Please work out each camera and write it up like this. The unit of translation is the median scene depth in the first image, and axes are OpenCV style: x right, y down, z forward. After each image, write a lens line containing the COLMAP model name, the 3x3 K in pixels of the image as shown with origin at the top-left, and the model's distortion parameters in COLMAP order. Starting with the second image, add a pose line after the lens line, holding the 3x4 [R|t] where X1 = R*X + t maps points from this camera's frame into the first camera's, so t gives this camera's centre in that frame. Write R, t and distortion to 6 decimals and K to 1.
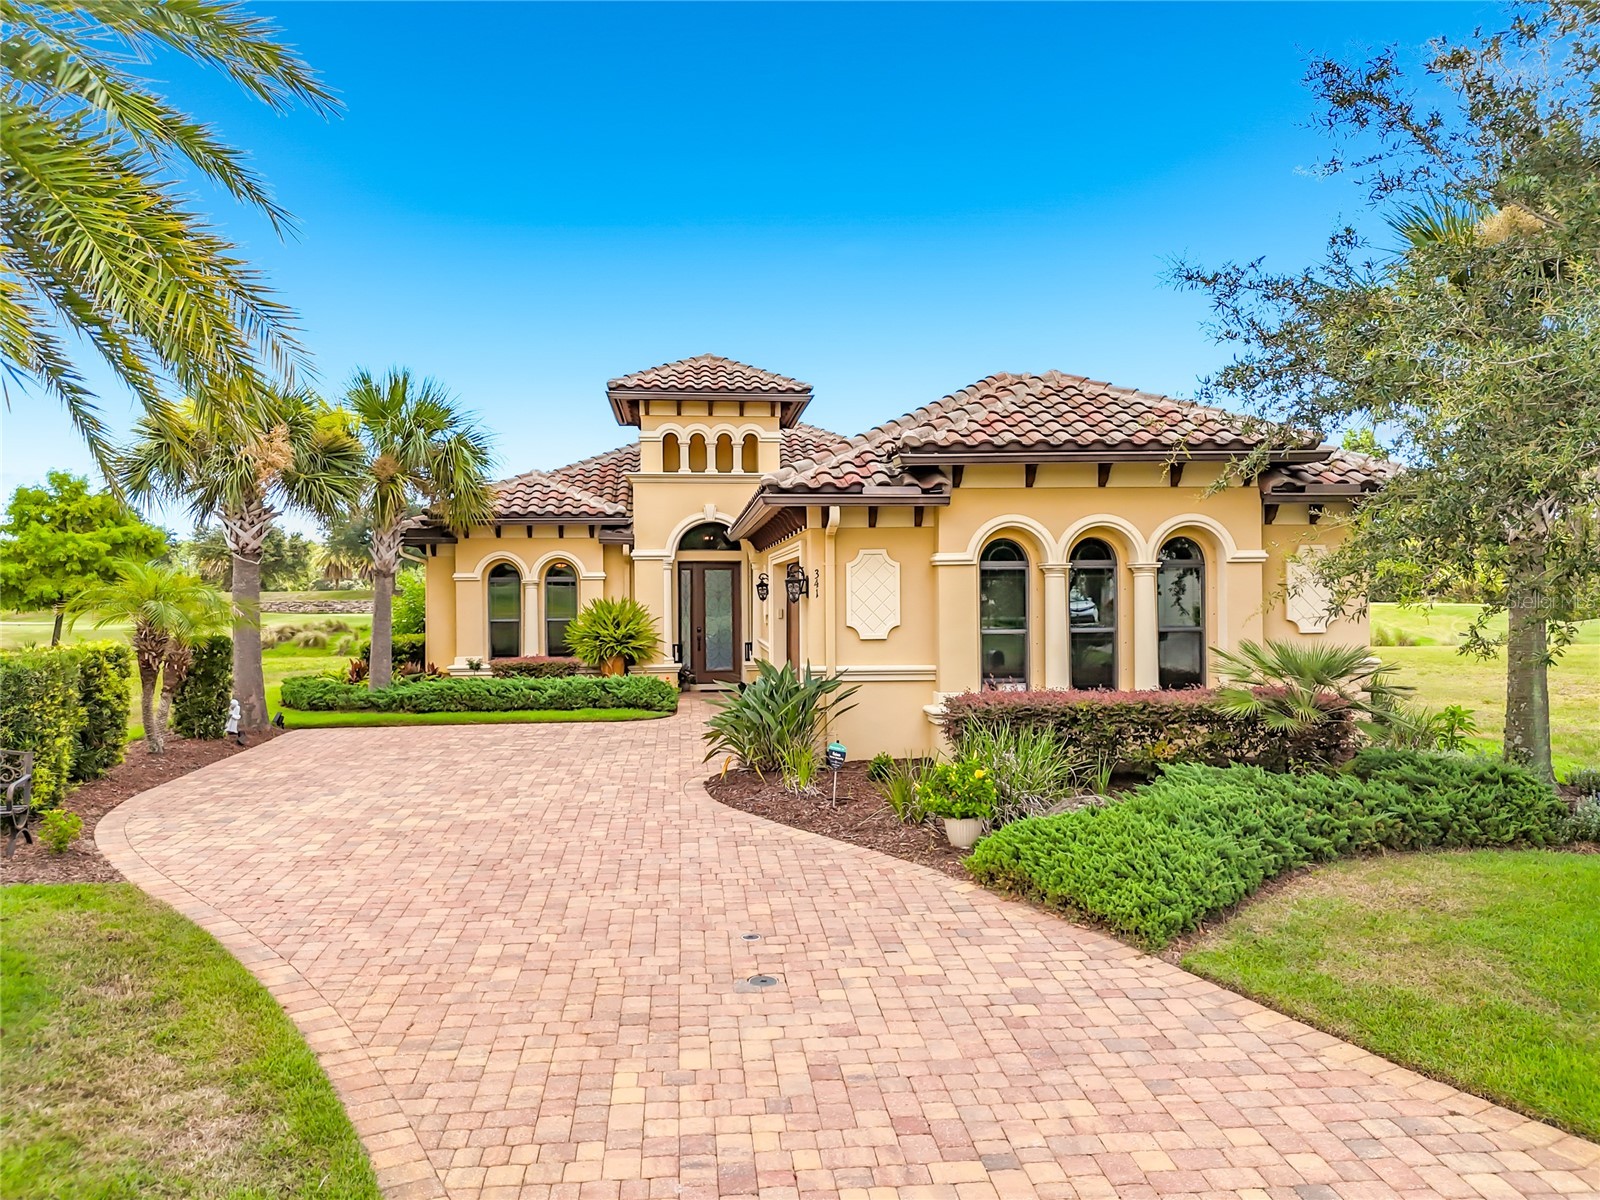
lens RADIAL K [[1183.6, 0, 801.6], [0, 1183.6, 569.0], [0, 0, 1]] dist [0.050870, -0.047443]
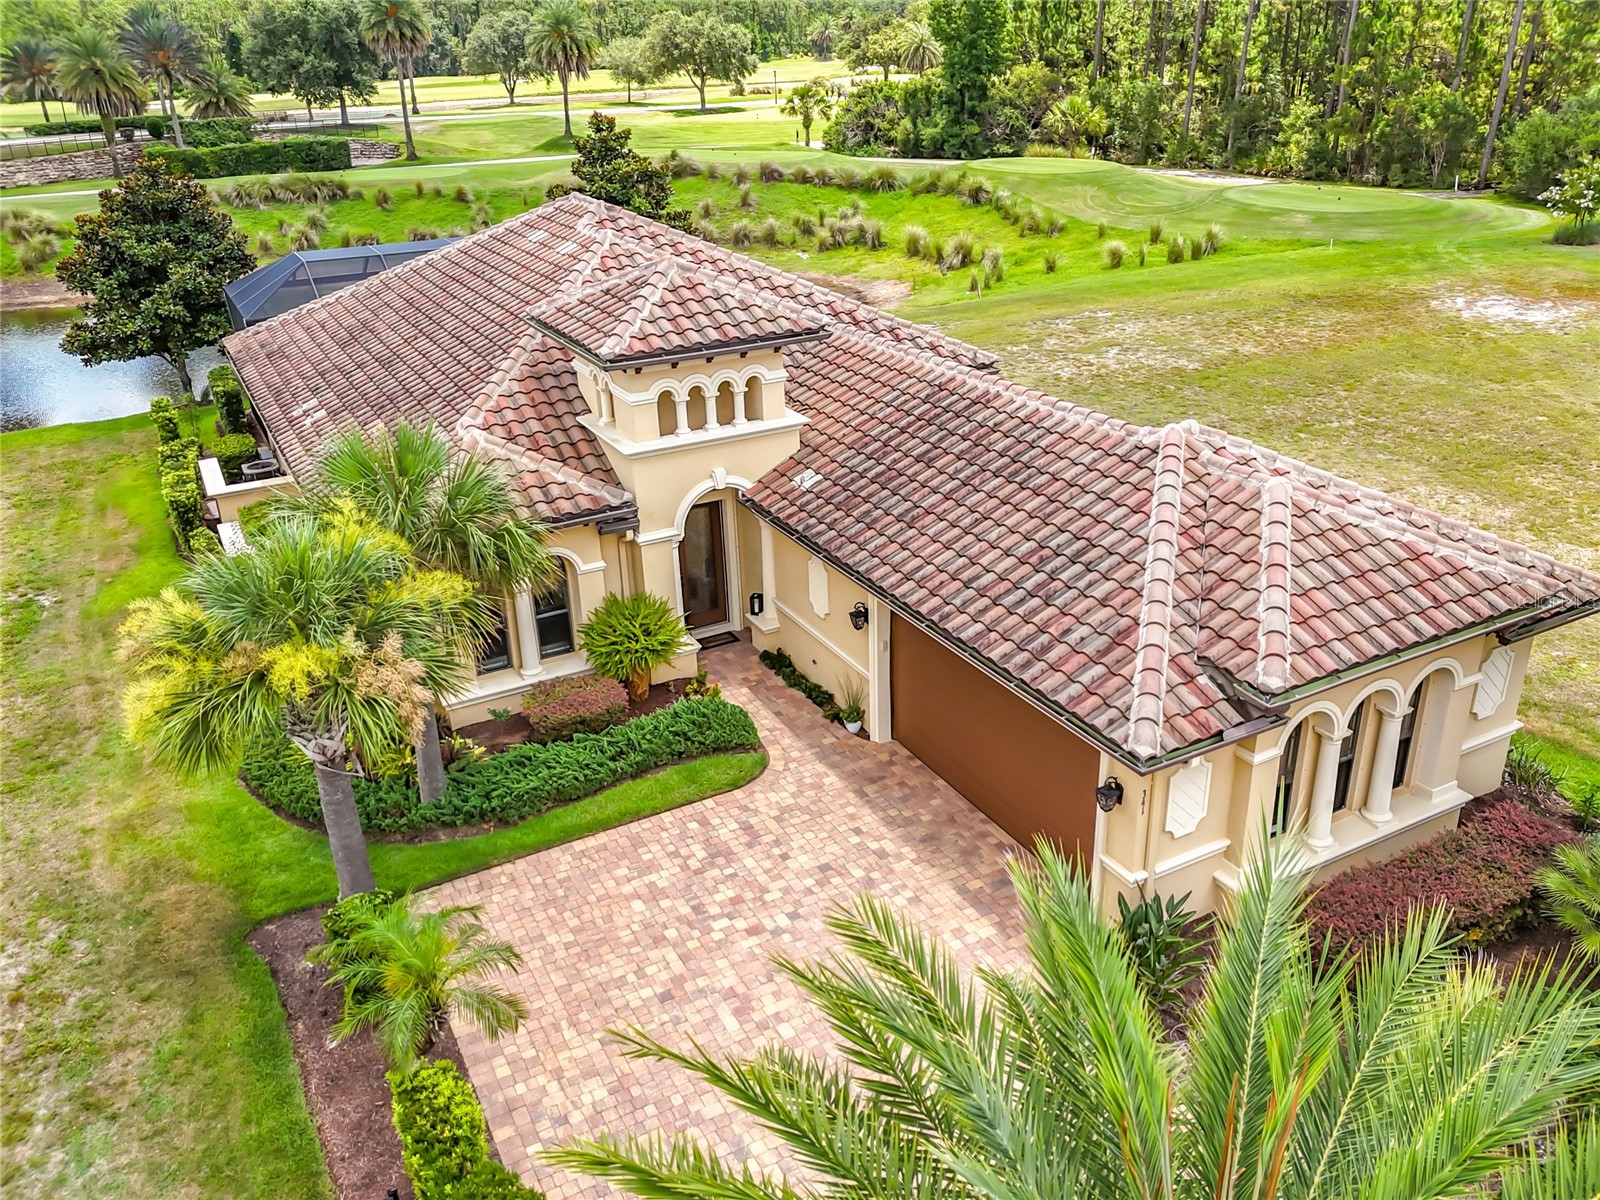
lens RADIAL K [[1253.2, 0, 798.2], [0, 1253.2, 599.7], [0, 0, 1]] dist [0.057521, -0.053282]
pose [[0.925561, -0.178327, 0.333970, -0.572357], [0.019082, 0.902974, 0.429271, -0.595495], [-0.378117, -0.390944, 0.839161, 0.296217]]
